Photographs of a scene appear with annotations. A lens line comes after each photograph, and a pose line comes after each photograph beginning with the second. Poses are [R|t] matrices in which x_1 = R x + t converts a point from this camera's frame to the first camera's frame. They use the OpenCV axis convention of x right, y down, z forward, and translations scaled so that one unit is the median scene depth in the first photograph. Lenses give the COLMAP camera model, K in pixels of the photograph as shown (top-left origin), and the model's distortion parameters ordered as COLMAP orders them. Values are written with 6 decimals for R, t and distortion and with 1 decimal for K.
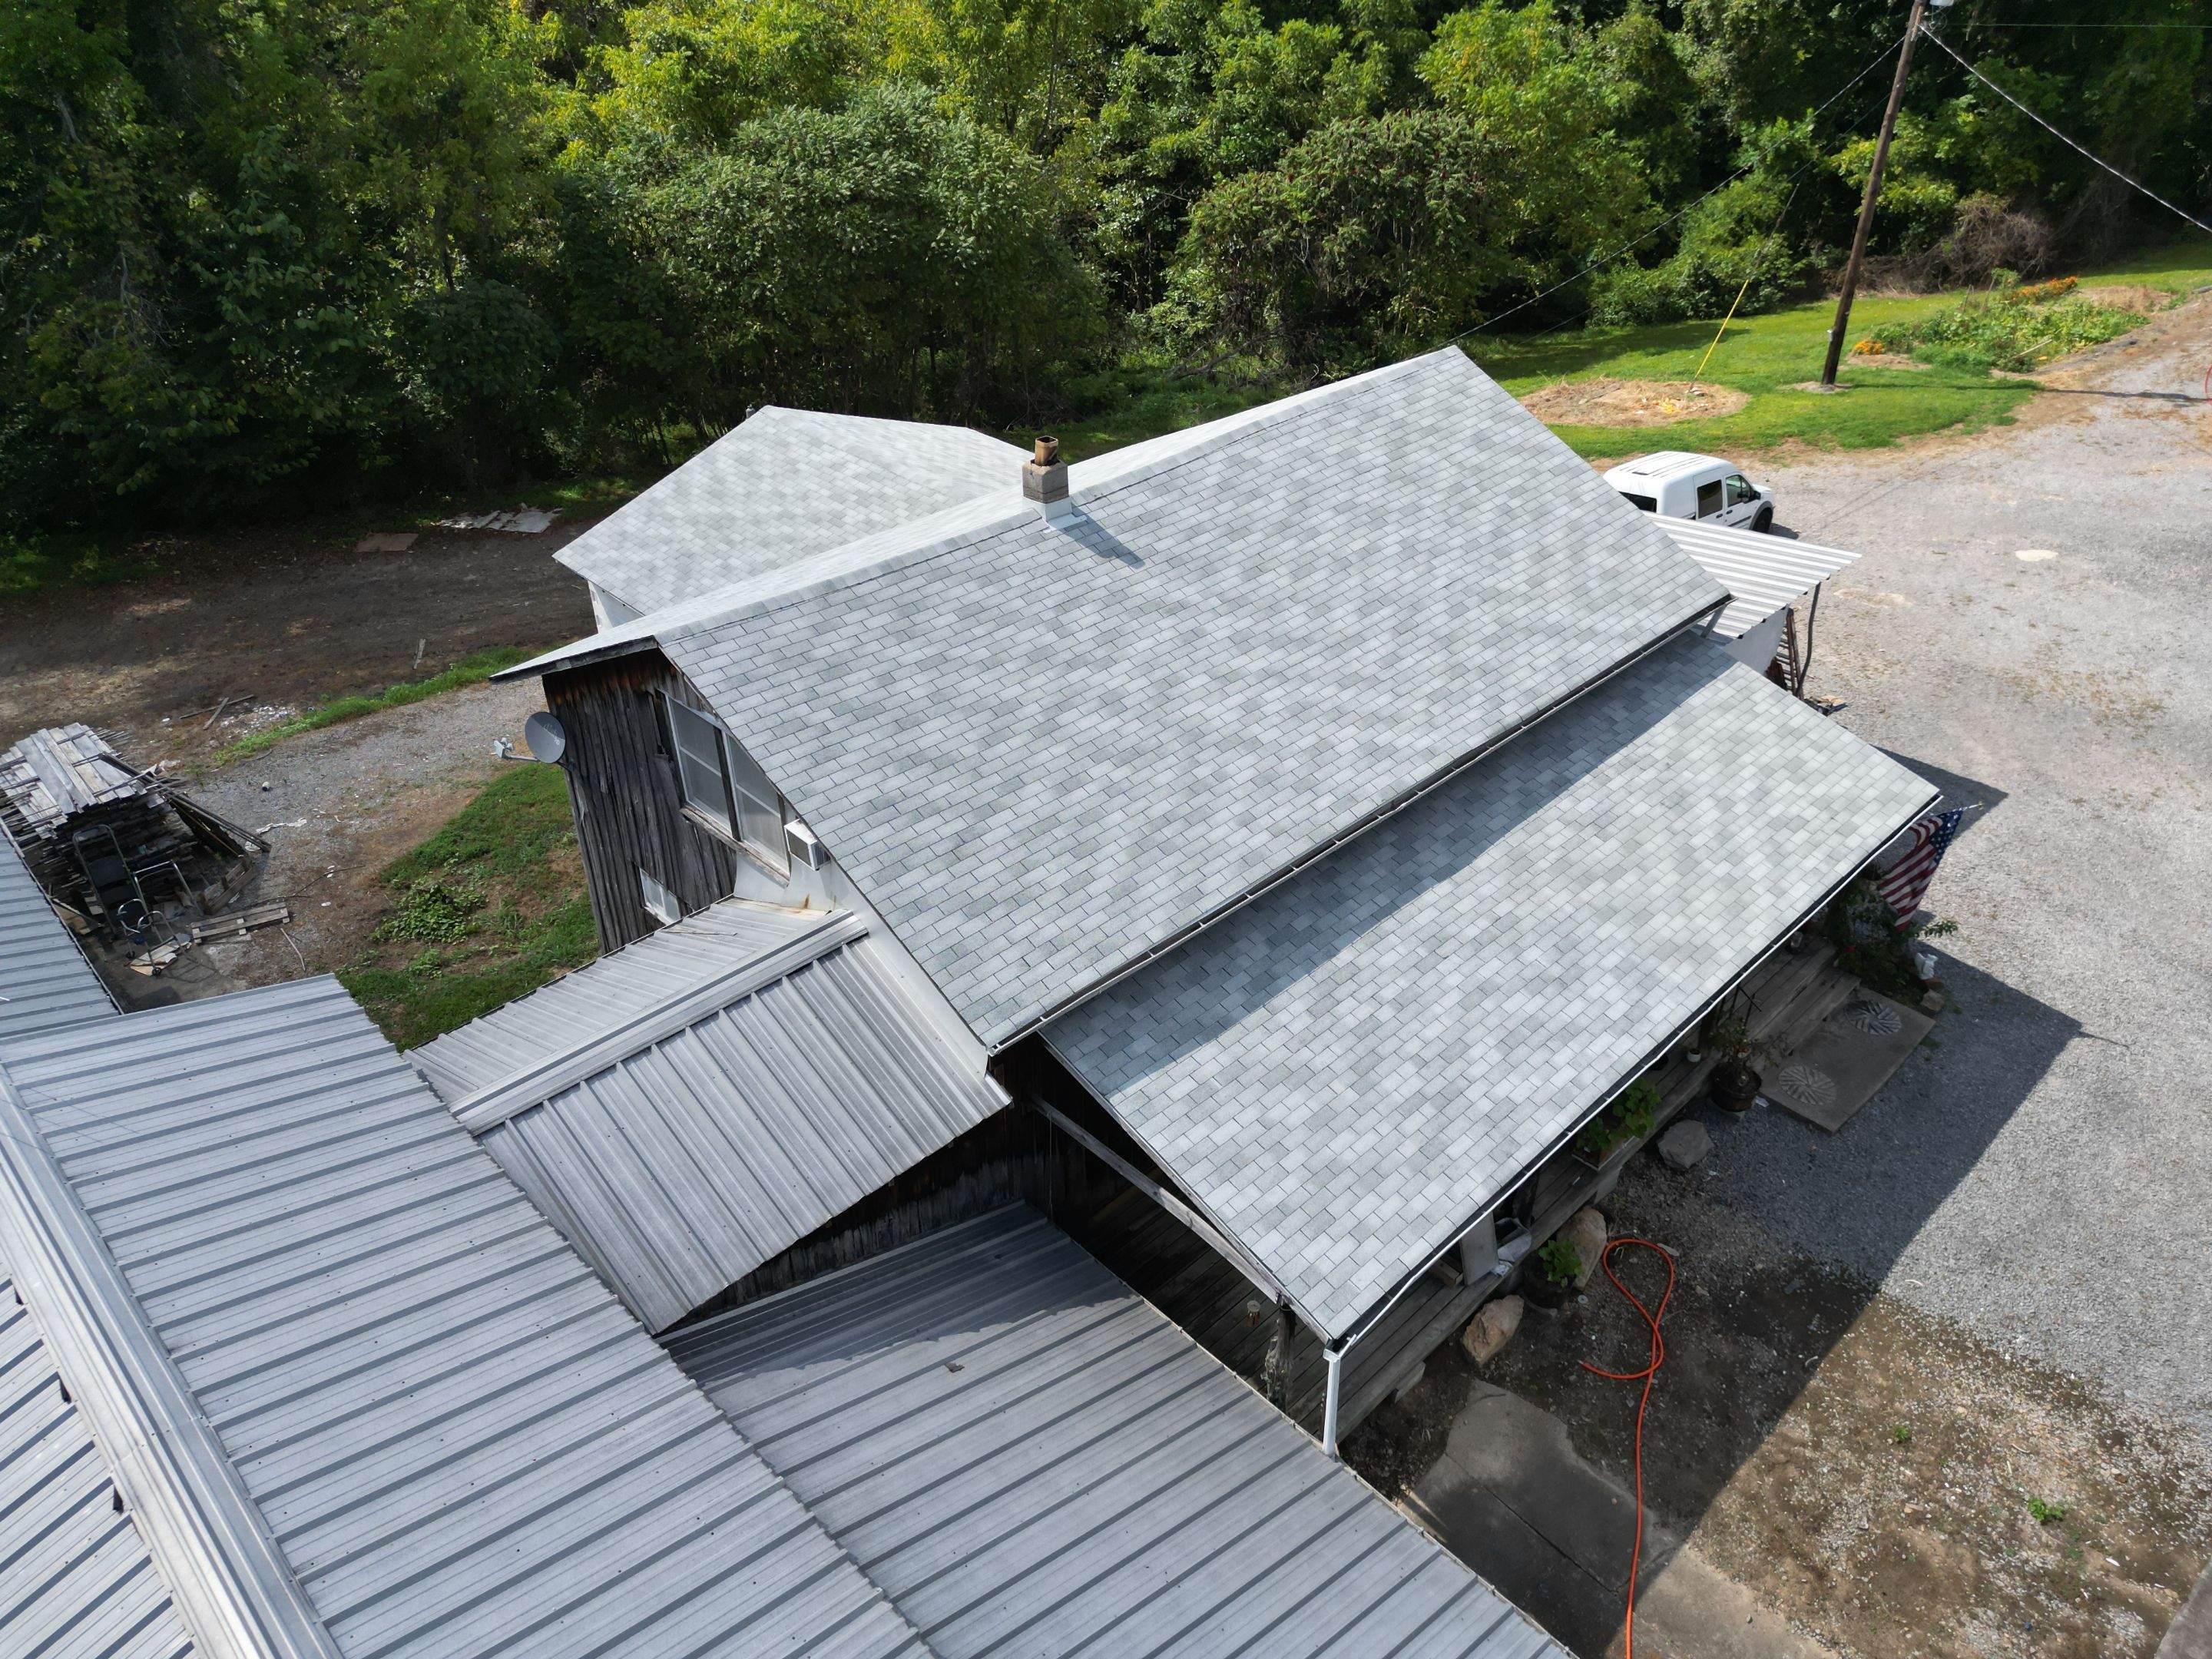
lens RADIAL K [[1558.8, 0, 1093.5], [0, 1558.8, 826.9], [0, 0, 1]] dist [0.067685, -0.058500]
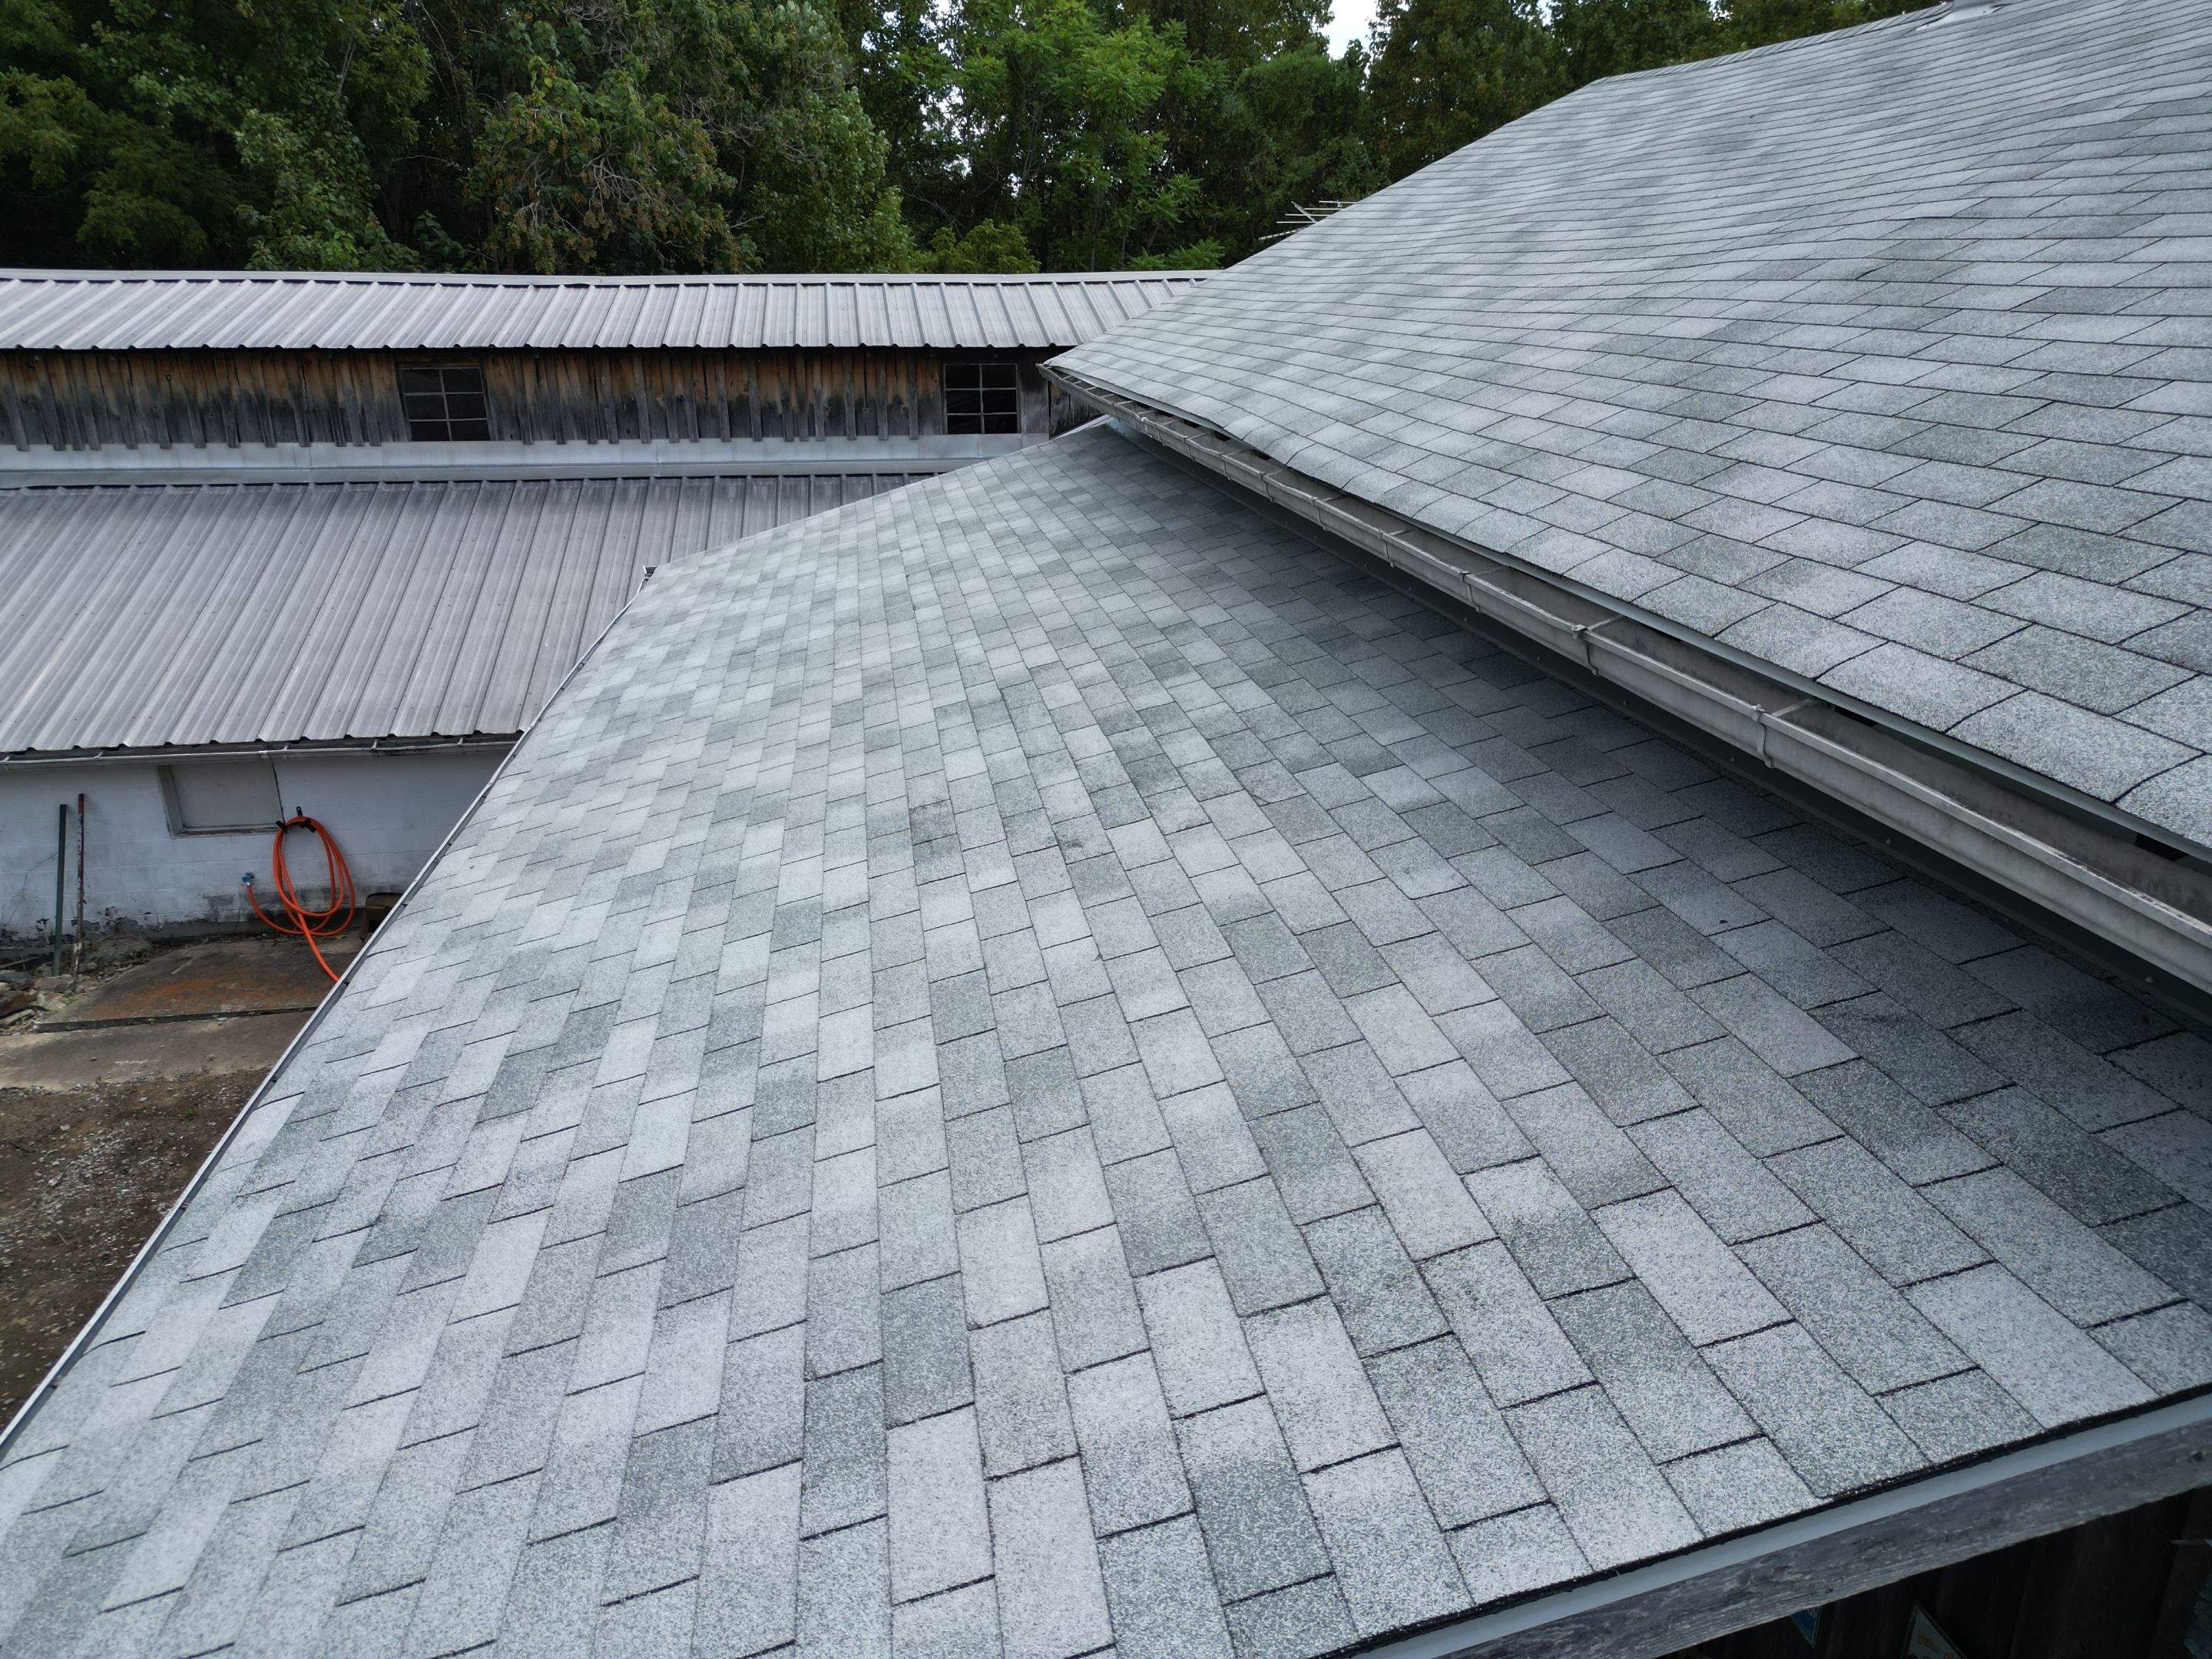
lens RADIAL K [[1547.8, 0, 1100.8], [0, 1547.8, 832.2], [0, 0, 1]] dist [0.089325, -0.096212]
pose [[-0.576086, 0.275827, -0.769444, 0.310877], [-0.451414, 0.677410, 0.580811, -0.102565], [0.681433, 0.681935, -0.265734, 0.609439]]
